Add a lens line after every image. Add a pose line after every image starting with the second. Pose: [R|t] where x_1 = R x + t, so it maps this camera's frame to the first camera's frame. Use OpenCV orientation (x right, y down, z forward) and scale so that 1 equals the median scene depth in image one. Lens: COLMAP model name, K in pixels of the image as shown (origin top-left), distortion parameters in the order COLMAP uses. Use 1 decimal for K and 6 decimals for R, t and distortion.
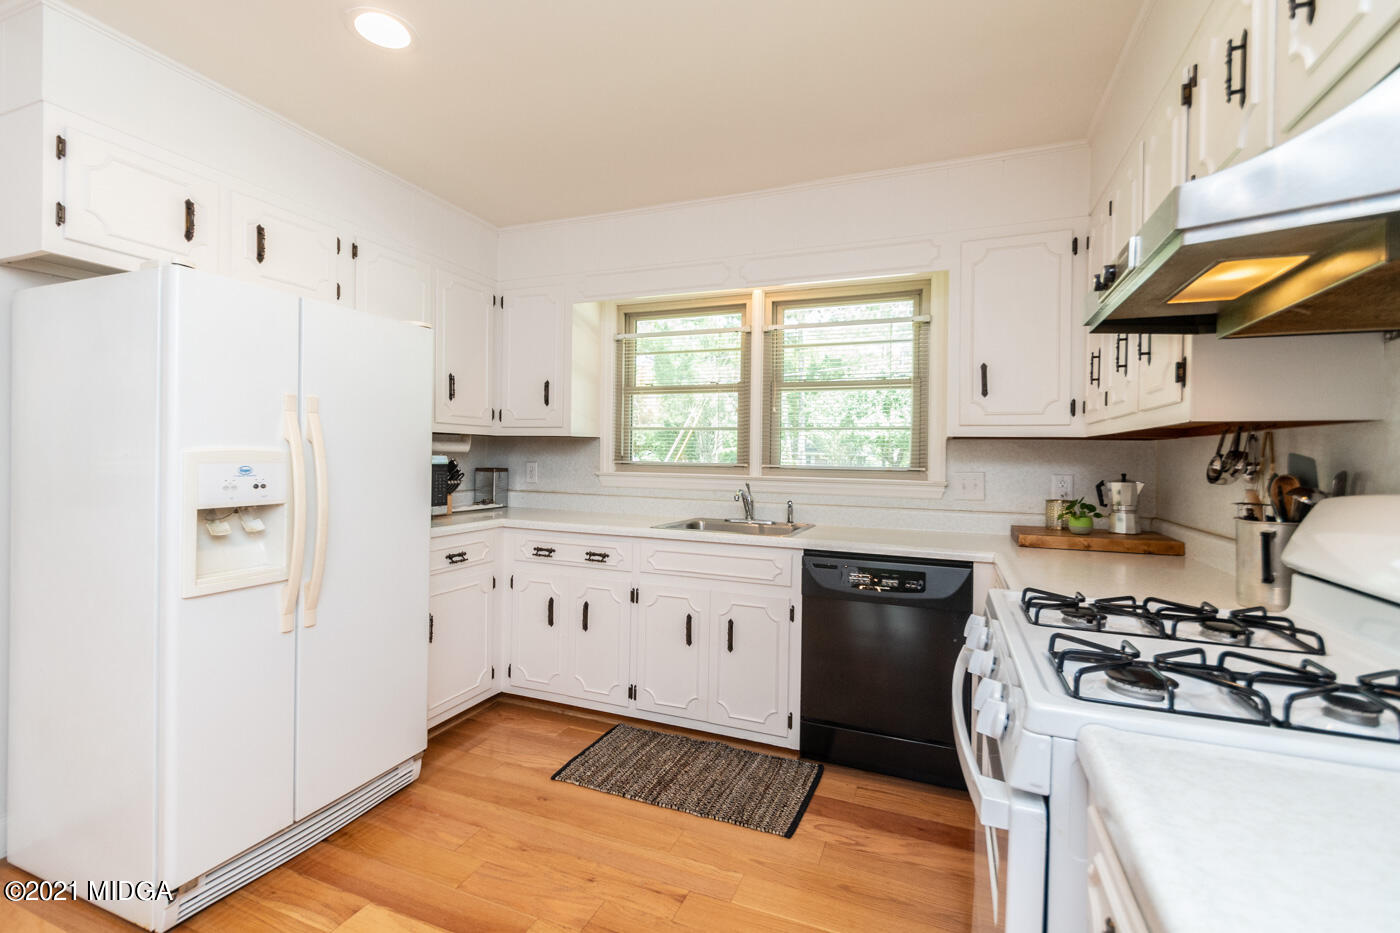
lens RADIAL K [[619.3, 0, 700.0], [0, 619.3, 466.5], [0, 0, 1]] dist [0.001416, 0.000166]
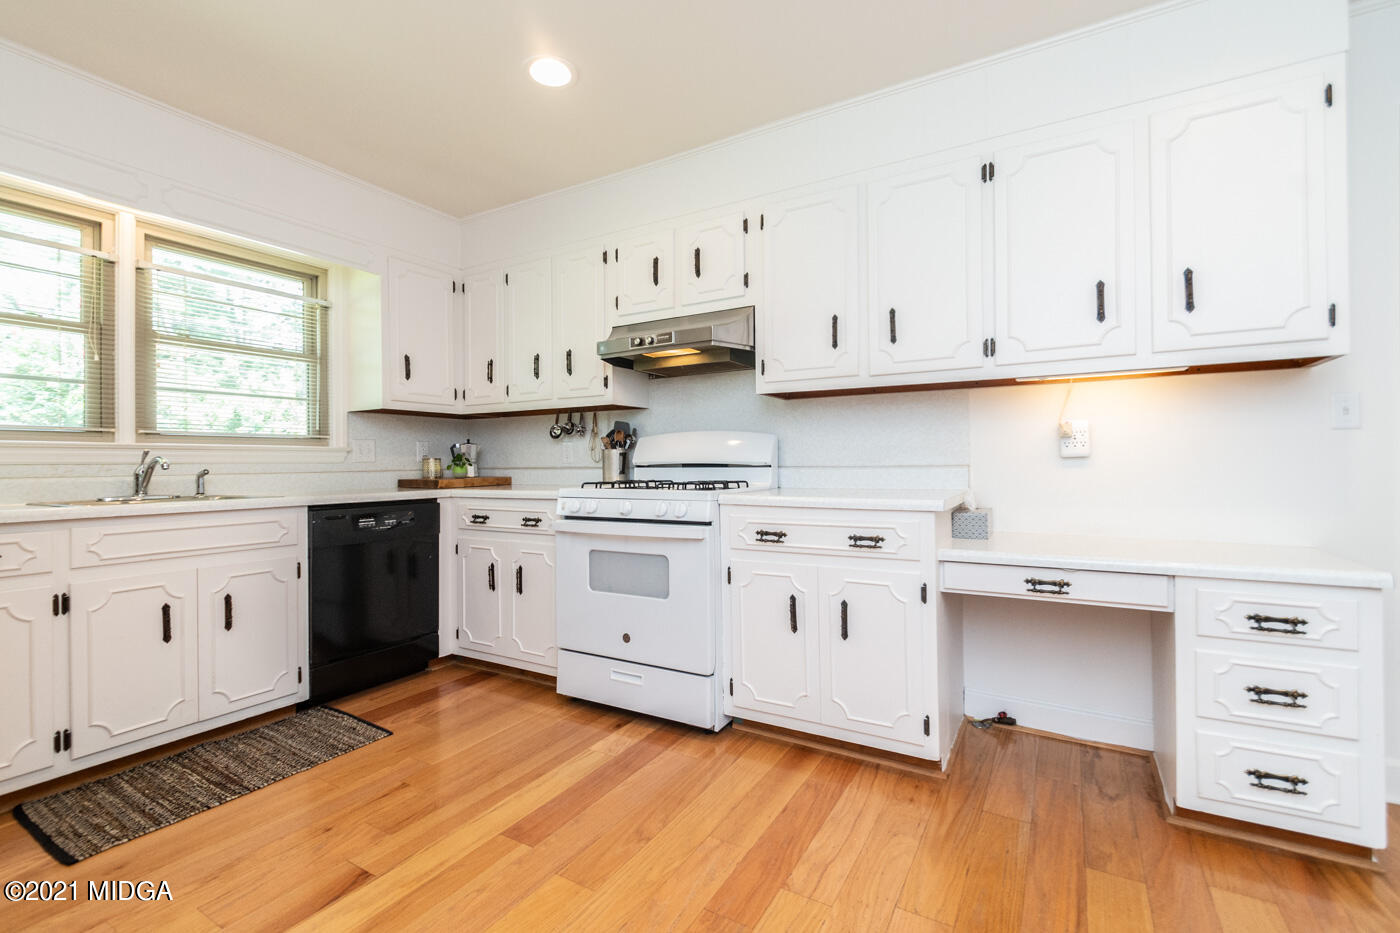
lens RADIAL K [[619.3, 0, 700.0], [0, 619.3, 466.5], [0, 0, 1]] dist [0.001416, 0.000166]
pose [[0.149213, -0.027927, 0.988411, -0.747871], [0.022965, 0.999429, 0.024771, 0.053232], [-0.988538, 0.019003, 0.149770, 0.178330]]
